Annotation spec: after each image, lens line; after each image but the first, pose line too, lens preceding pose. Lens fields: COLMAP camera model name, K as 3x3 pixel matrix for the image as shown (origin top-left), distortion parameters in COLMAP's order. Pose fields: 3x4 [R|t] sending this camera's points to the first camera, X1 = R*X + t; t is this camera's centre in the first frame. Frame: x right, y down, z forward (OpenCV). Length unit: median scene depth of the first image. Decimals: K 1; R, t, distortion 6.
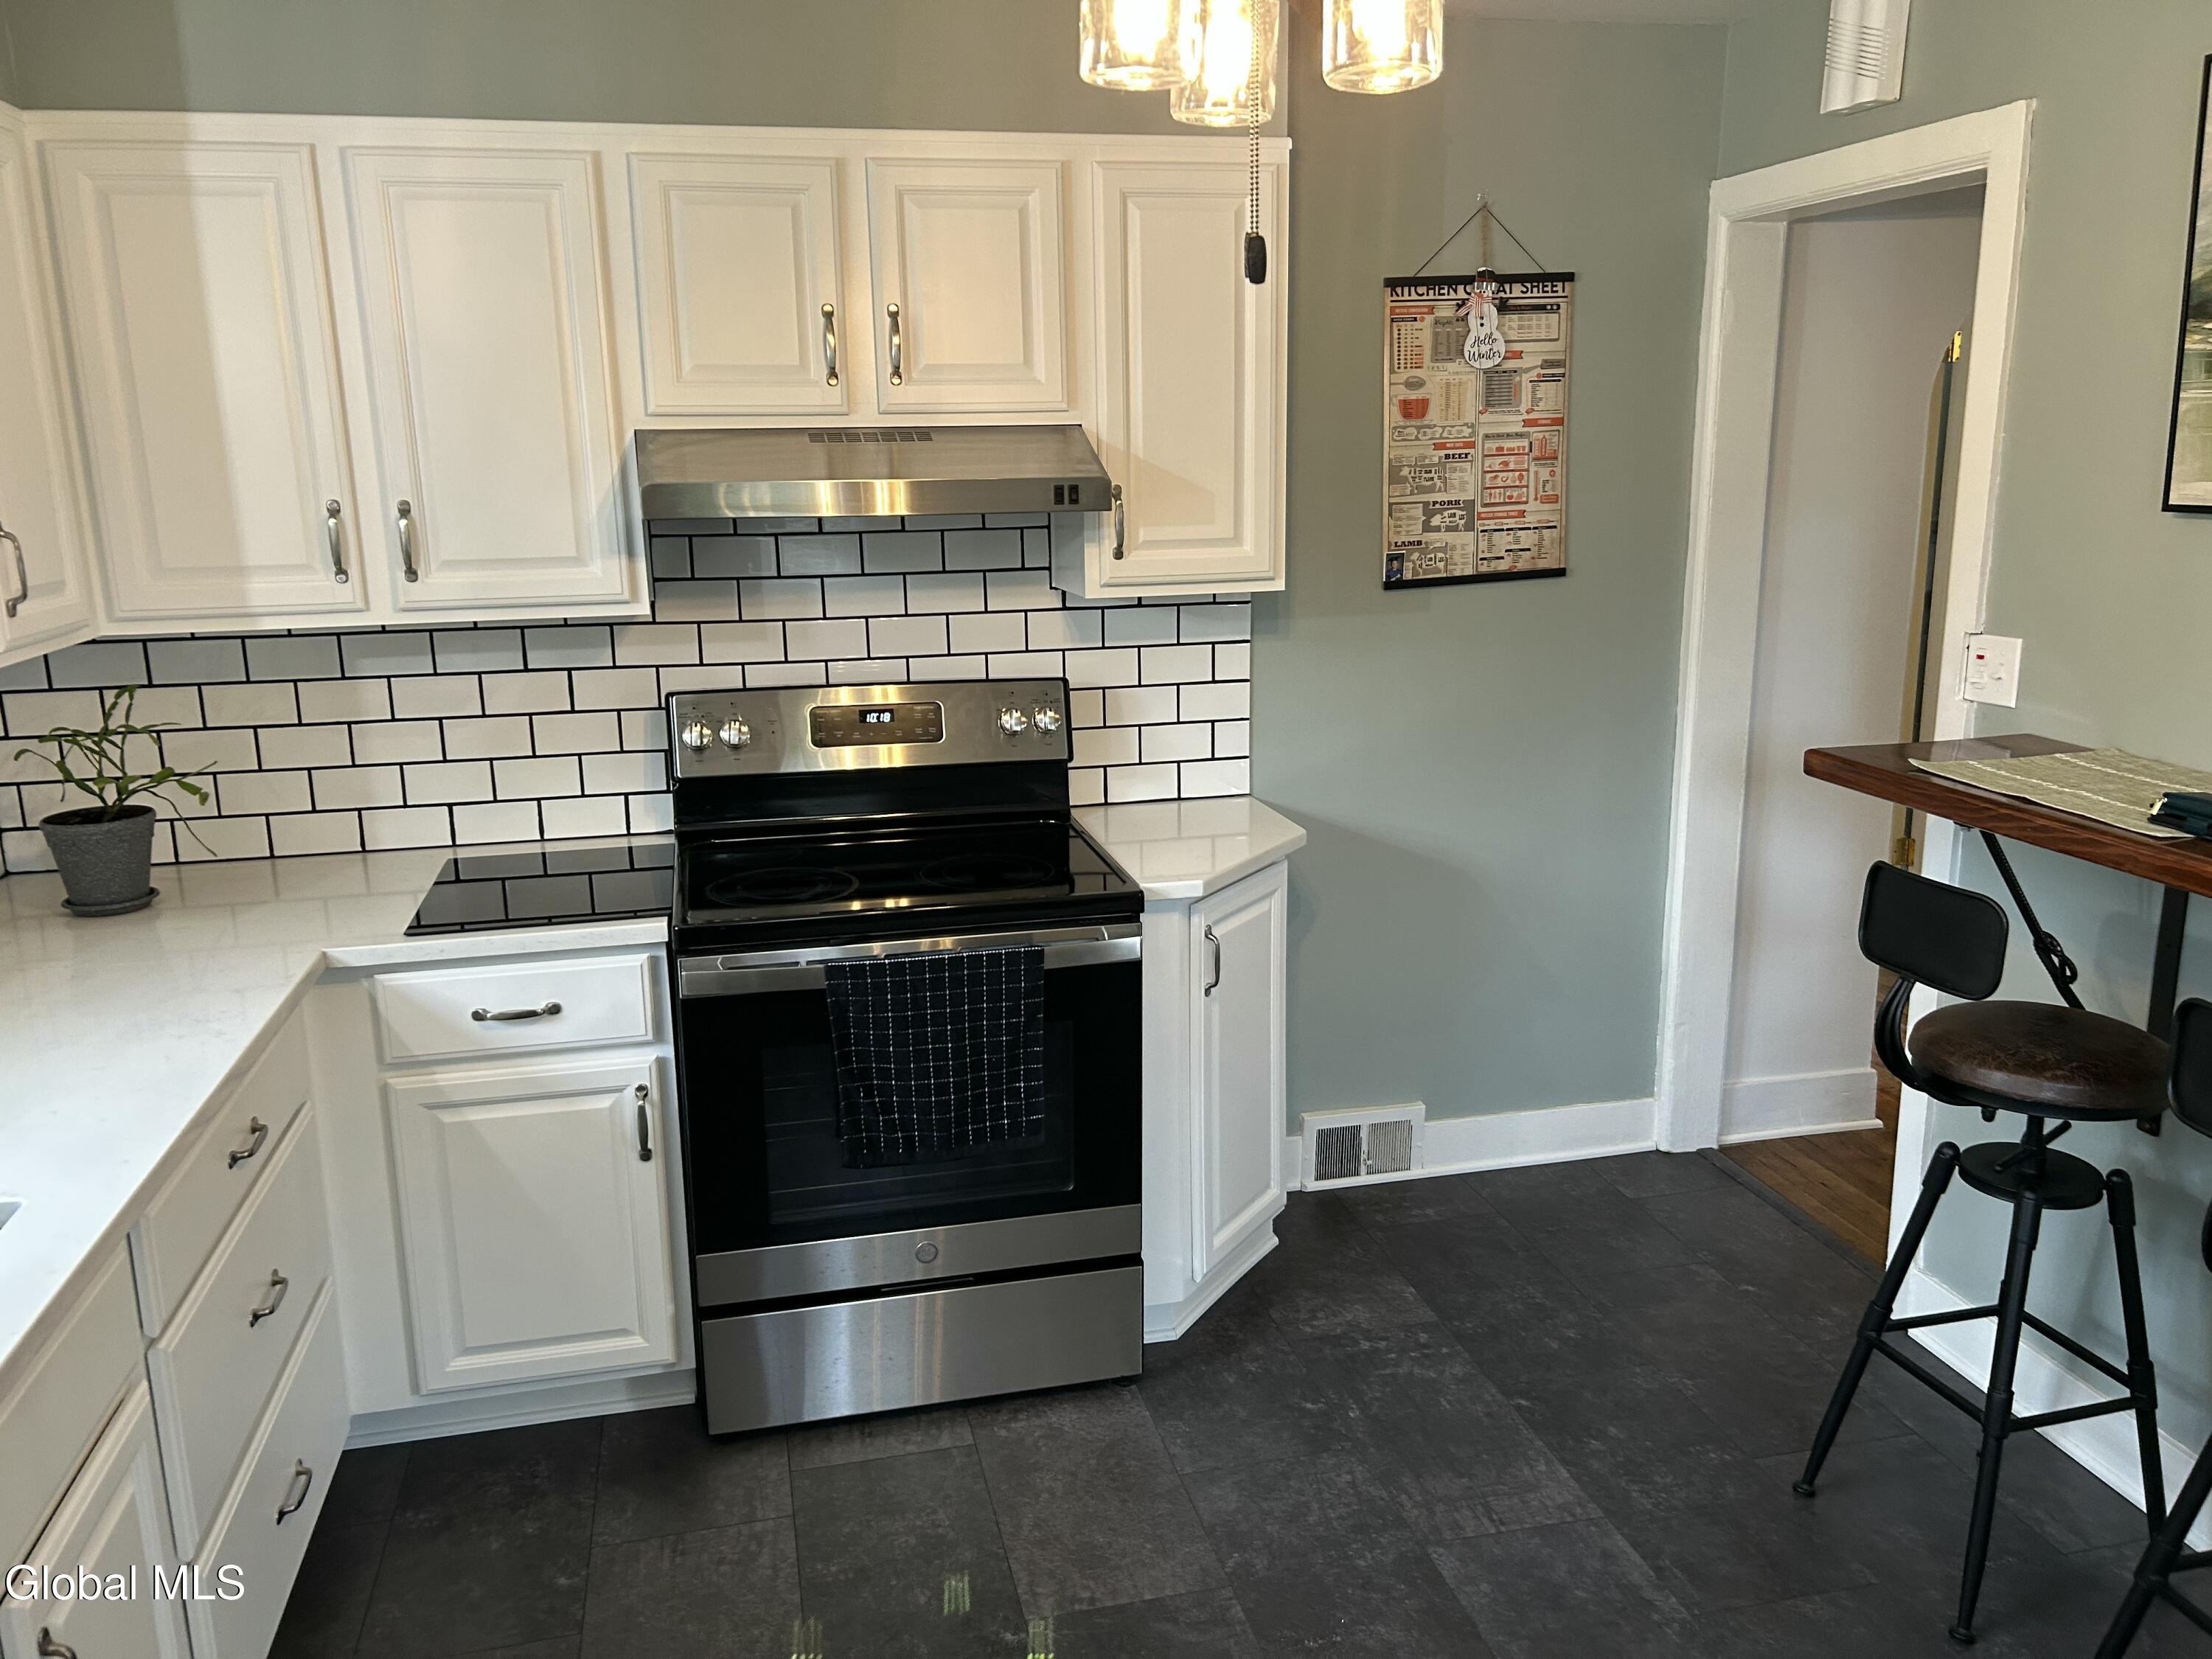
lens RADIAL K [[1650.1, 0, 1093.6], [0, 1650.1, 824.7], [0, 0, 1]] dist [0.068296, -0.088433]
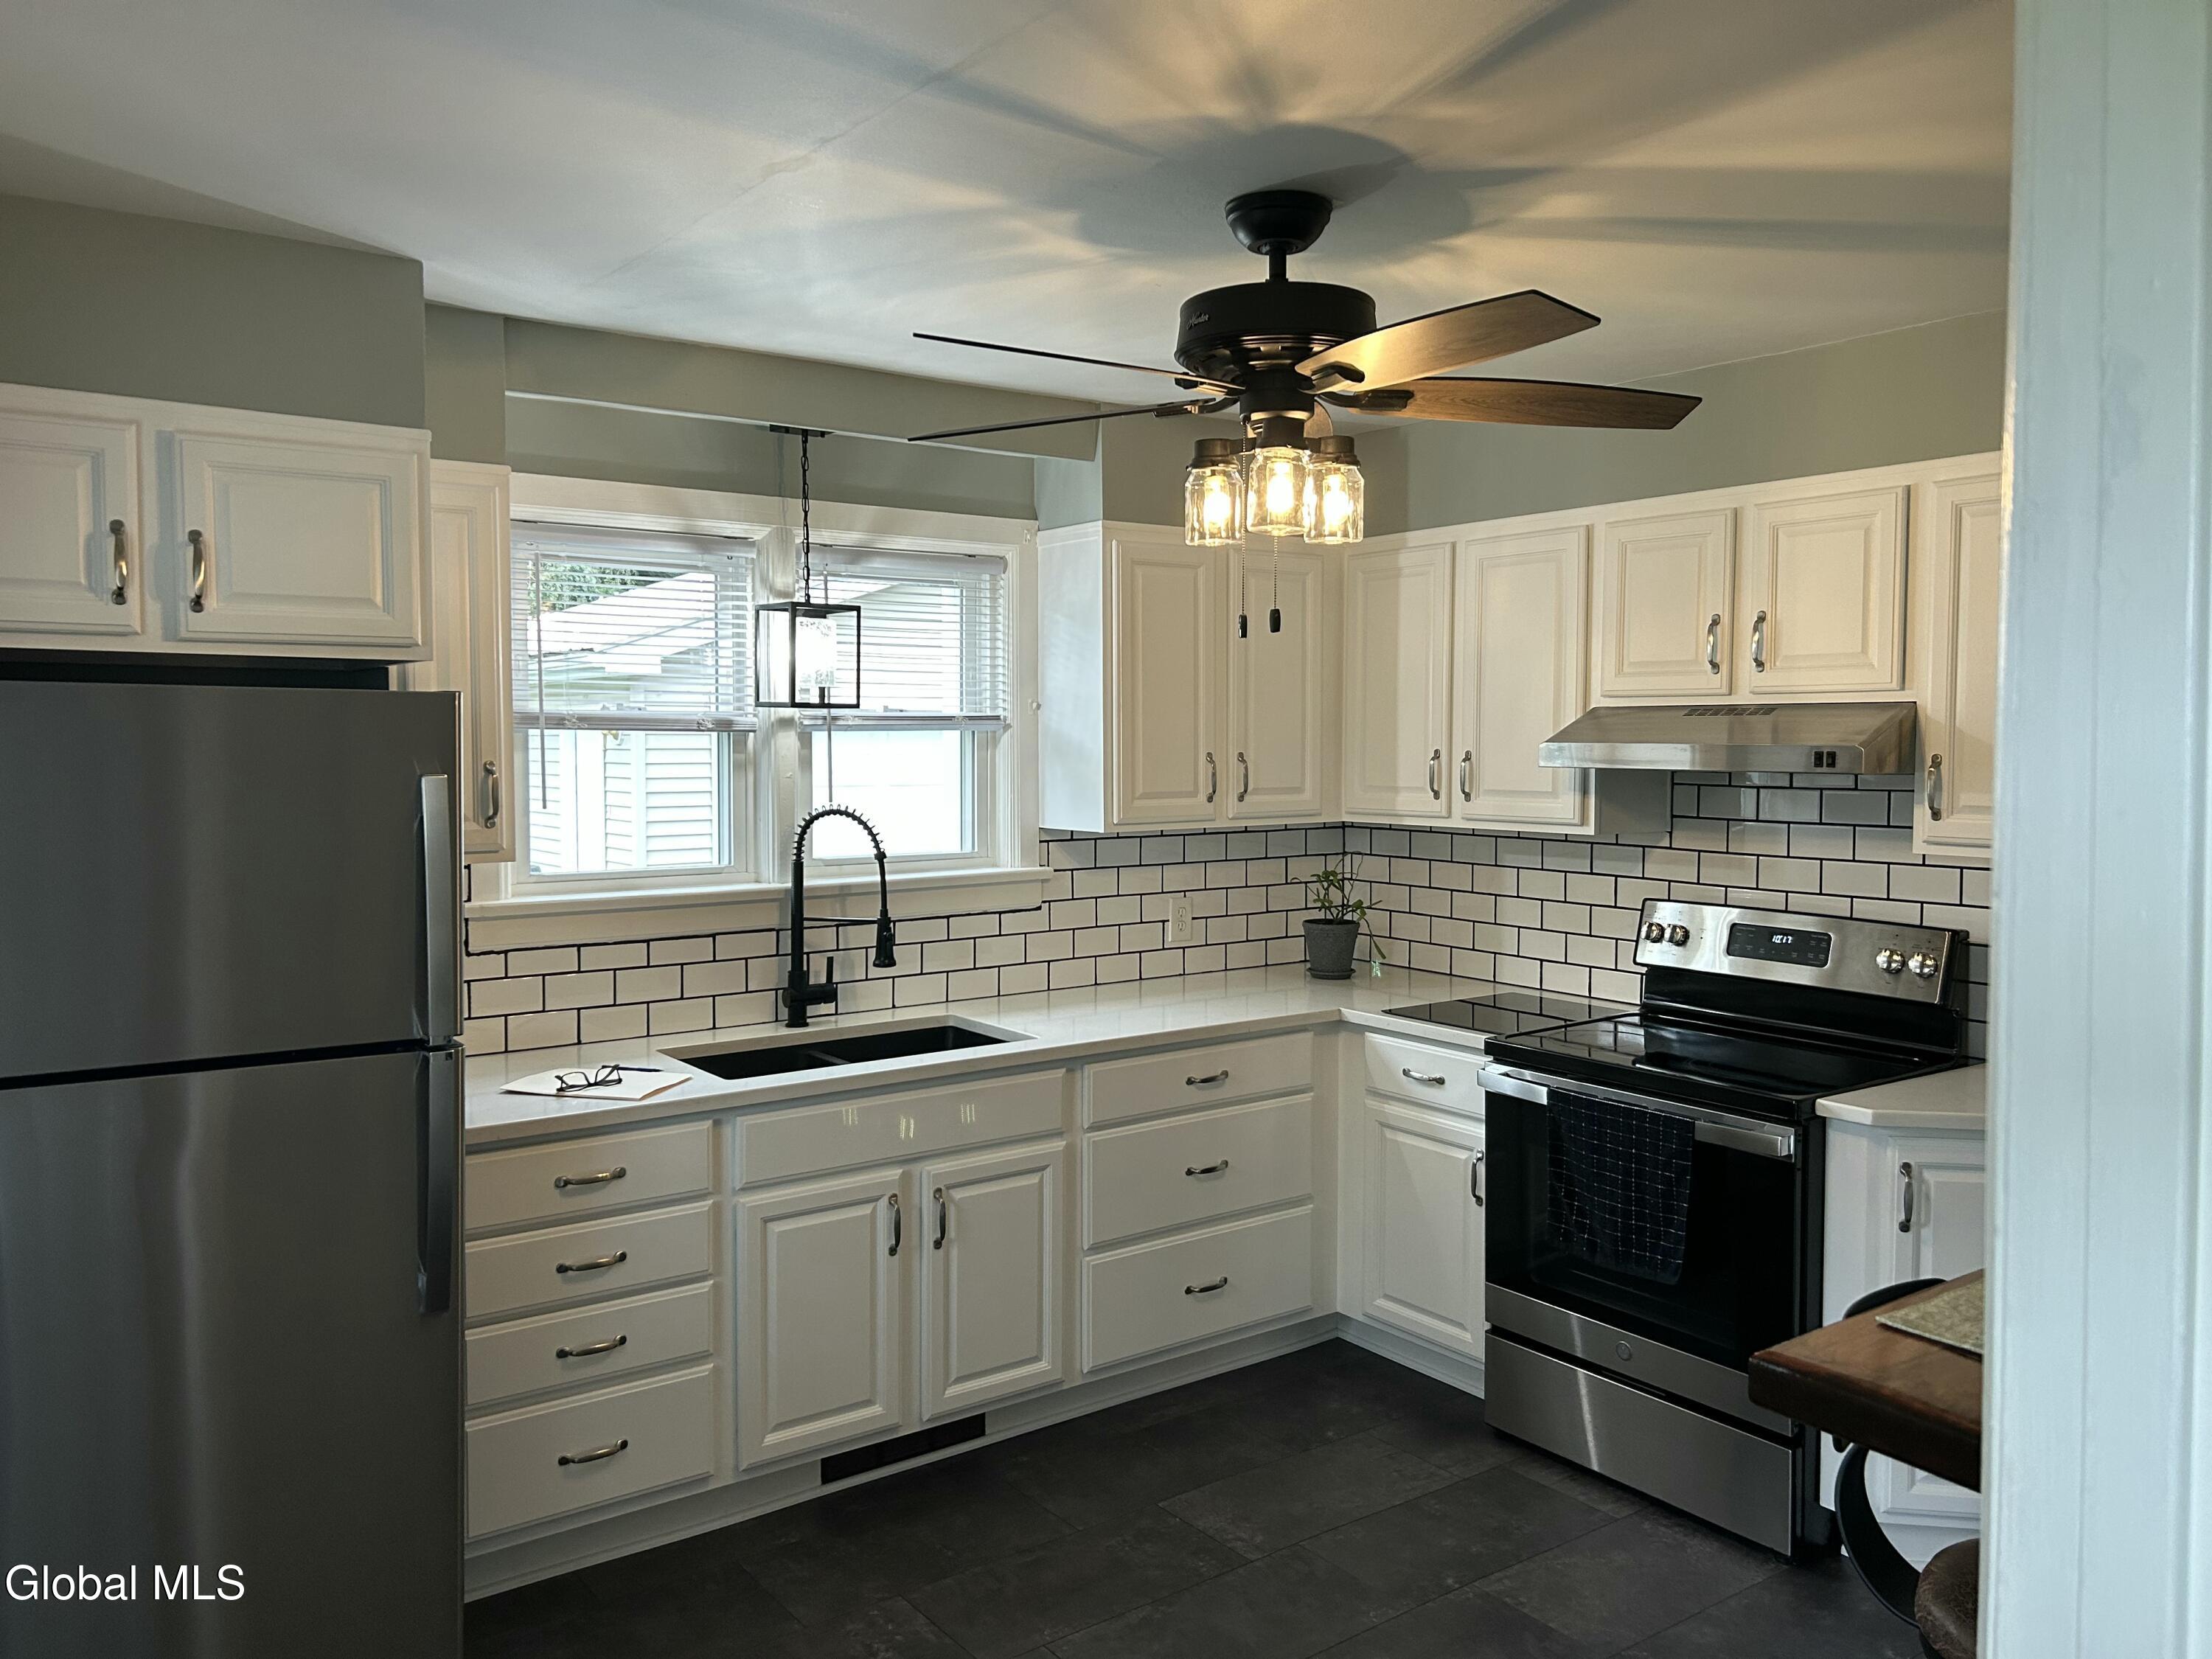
lens RADIAL K [[1653.8, 0, 1114.7], [0, 1653.8, 813.1], [0, 0, 1]] dist [0.041184, -0.039015]
pose [[0.400371, 0.062189, -0.914240, 0.831223], [-0.208125, 0.977792, -0.024632, -0.026098], [0.892405, 0.200138, 0.404423, 0.069458]]
